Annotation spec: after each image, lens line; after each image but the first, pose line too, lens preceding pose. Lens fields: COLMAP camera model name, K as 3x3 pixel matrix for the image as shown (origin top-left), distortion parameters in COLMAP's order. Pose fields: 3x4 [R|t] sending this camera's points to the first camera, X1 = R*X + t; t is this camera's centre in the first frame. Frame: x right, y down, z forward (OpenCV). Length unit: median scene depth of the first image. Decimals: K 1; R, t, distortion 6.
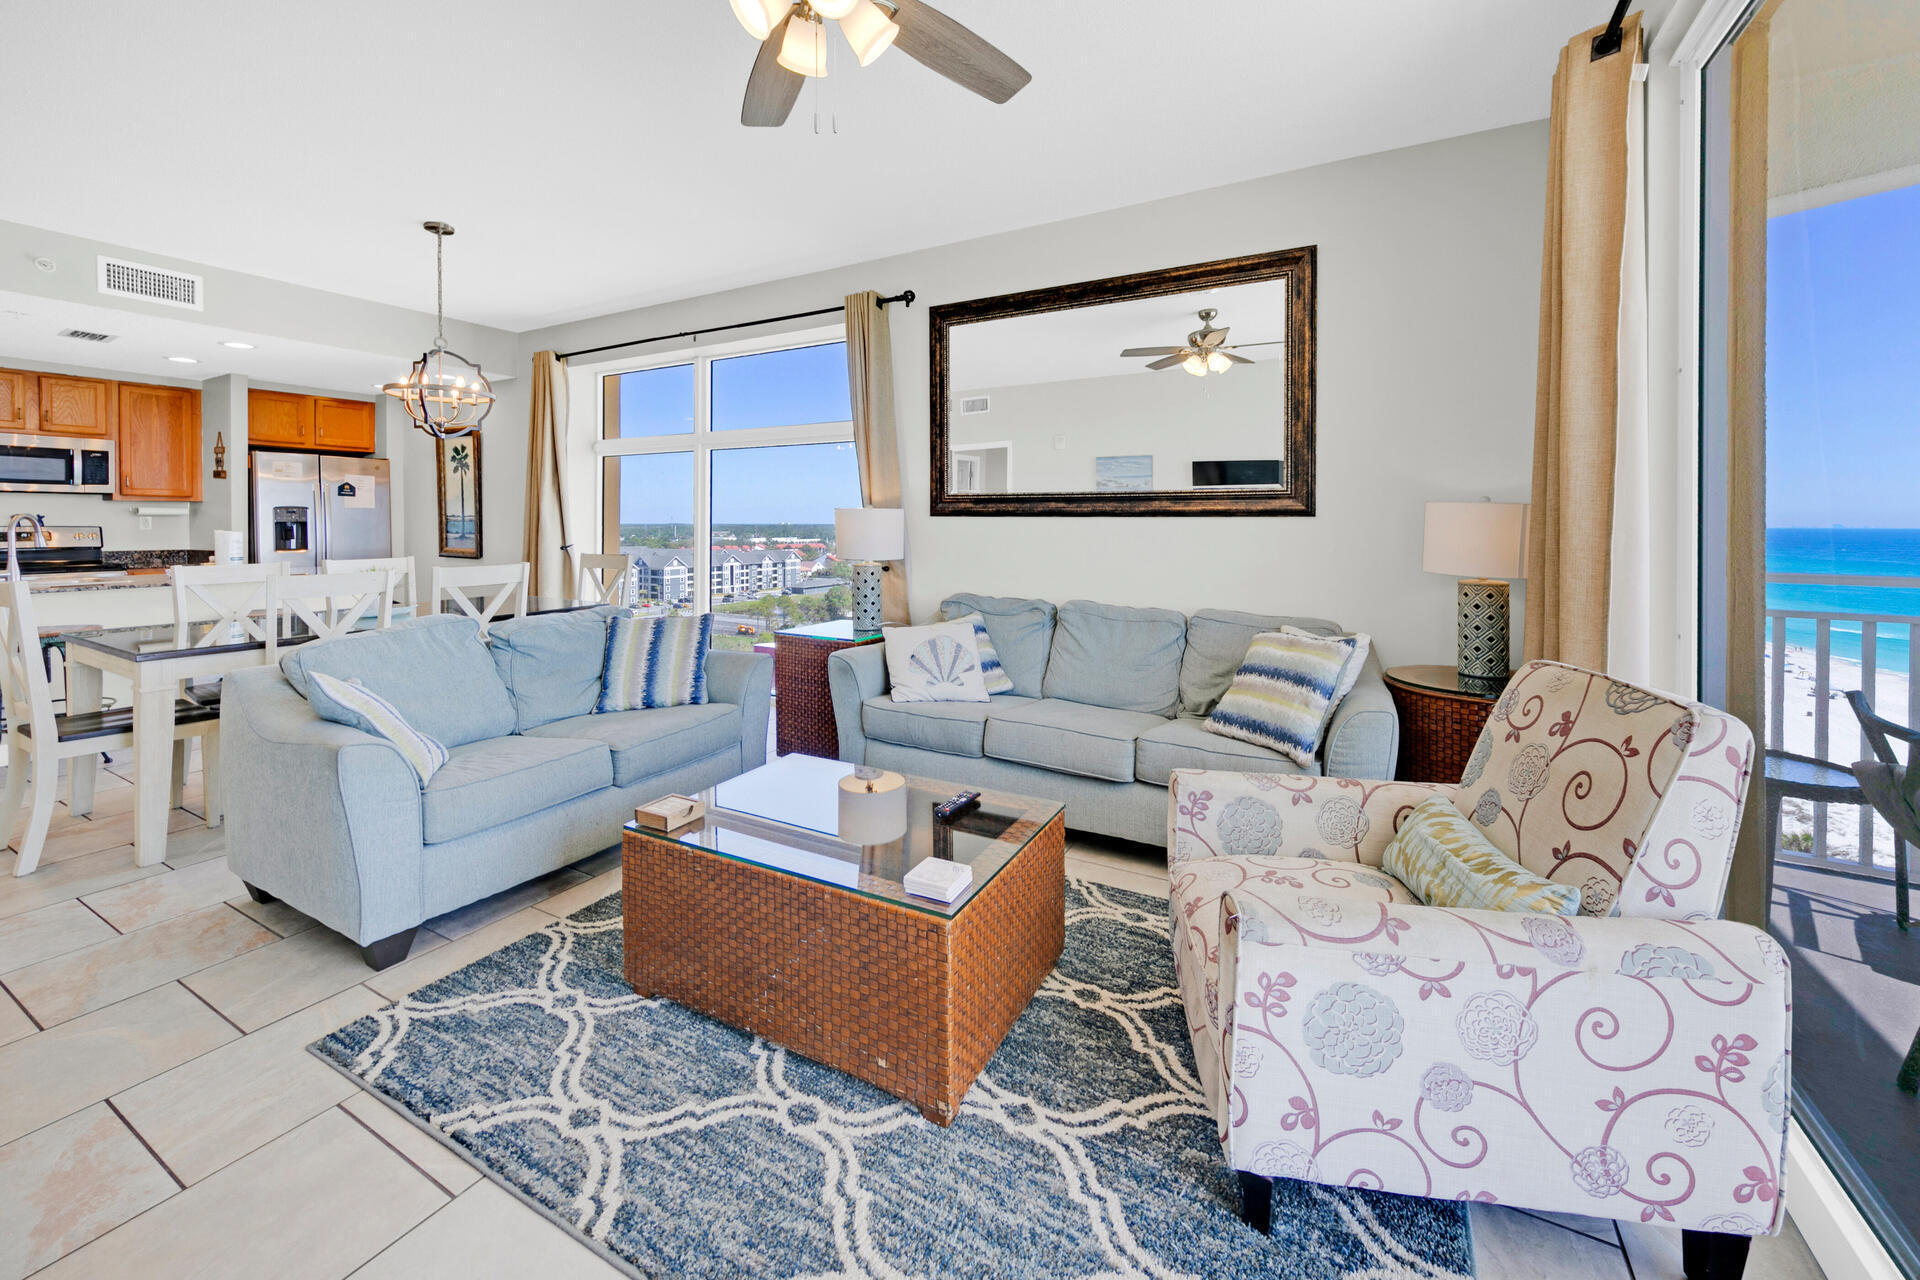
lens RADIAL K [[752.3, 0, 962.7], [0, 752.3, 515.1], [0, 0, 1]] dist [0.004890, -0.000093]
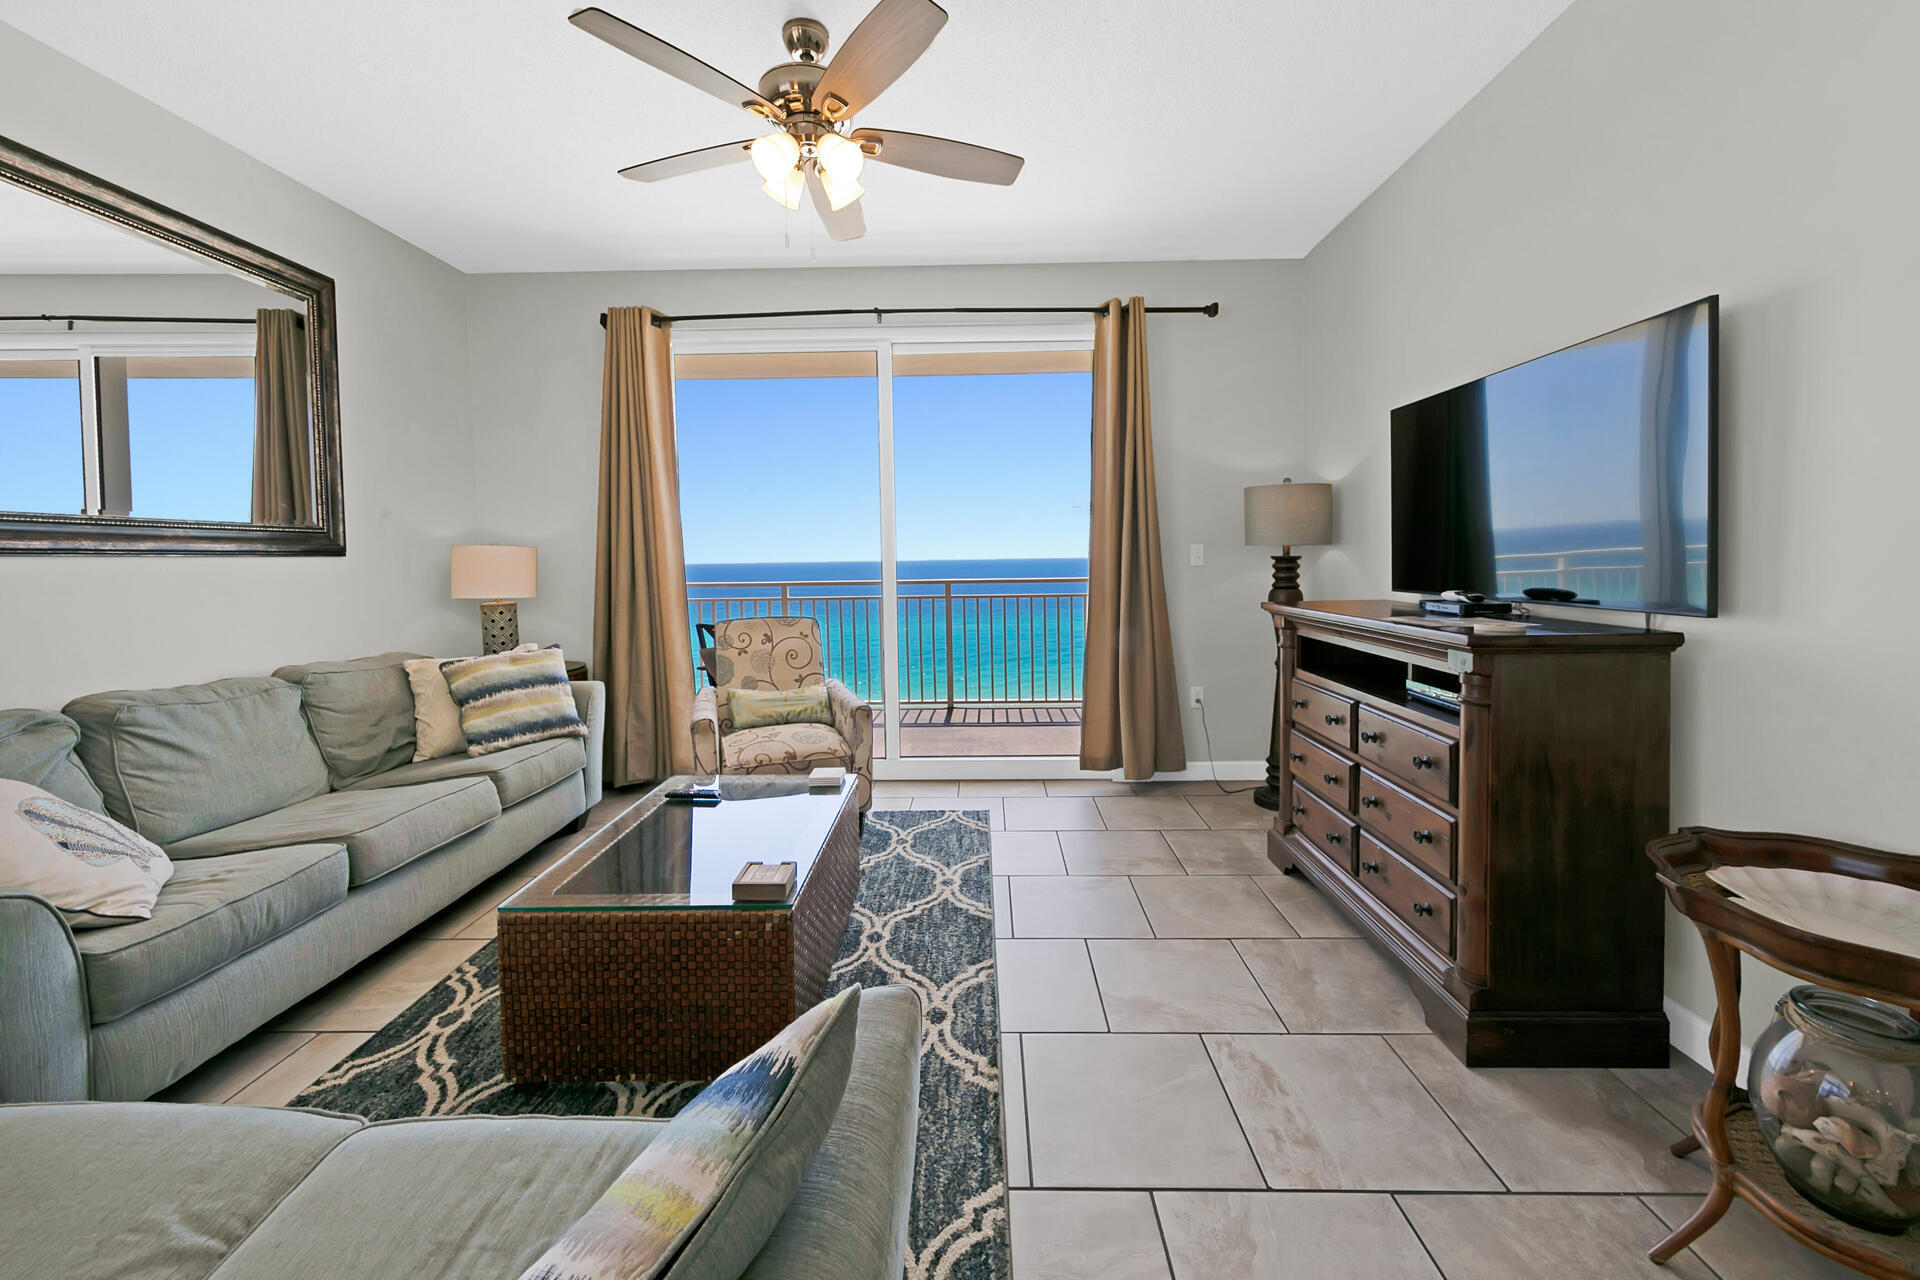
lens RADIAL K [[721.8, 0, 967.6], [0, 721.8, 592.6], [0, 0, 1]] dist [0.000507, -0.000379]
pose [[-0.465971, -0.040215, 0.883885, -1.412634], [0.005212, 0.998824, 0.048193, 0.014462], [-0.884785, 0.027064, -0.465214, 1.341299]]
